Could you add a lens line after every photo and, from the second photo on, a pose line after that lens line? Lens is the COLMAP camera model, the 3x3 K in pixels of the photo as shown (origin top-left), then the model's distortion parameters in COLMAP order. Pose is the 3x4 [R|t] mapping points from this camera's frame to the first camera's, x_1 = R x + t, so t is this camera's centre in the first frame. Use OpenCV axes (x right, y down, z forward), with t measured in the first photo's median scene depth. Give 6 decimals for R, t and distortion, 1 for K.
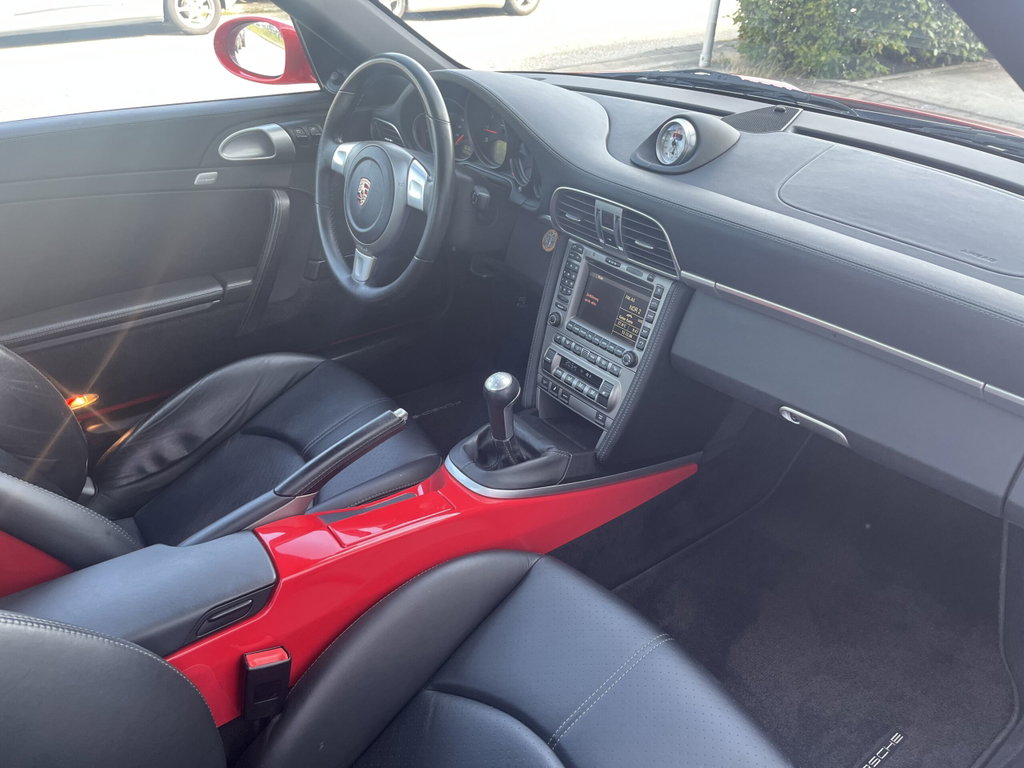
lens RADIAL K [[784.6, 0, 520.2], [0, 784.6, 392.6], [0, 0, 1]] dist [0.032946, -0.049521]
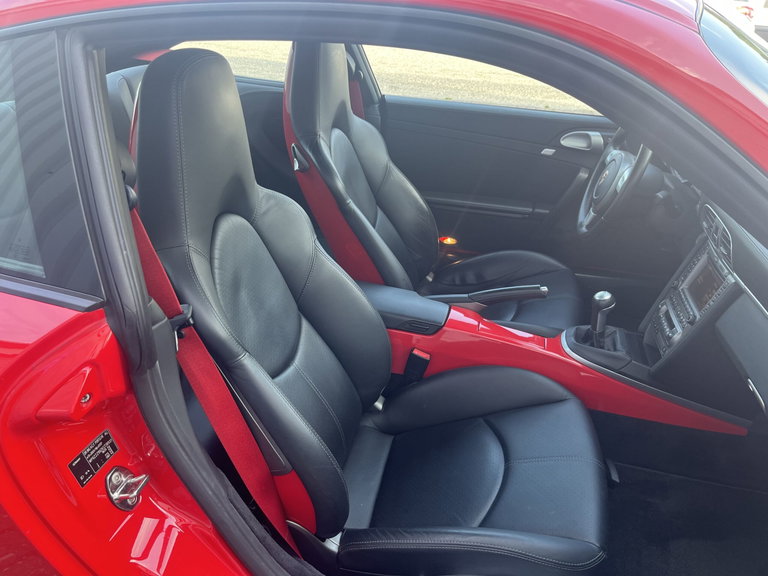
lens RADIAL K [[588.4, 0, 382.6], [0, 588.4, 285.0], [0, 0, 1]] dist [0.032946, -0.049521]
pose [[0.635153, 0.380041, -0.672421, 0.484311], [-0.420825, 0.900285, 0.111324, 0.021421], [0.647678, 0.212264, 0.731749, -0.235566]]
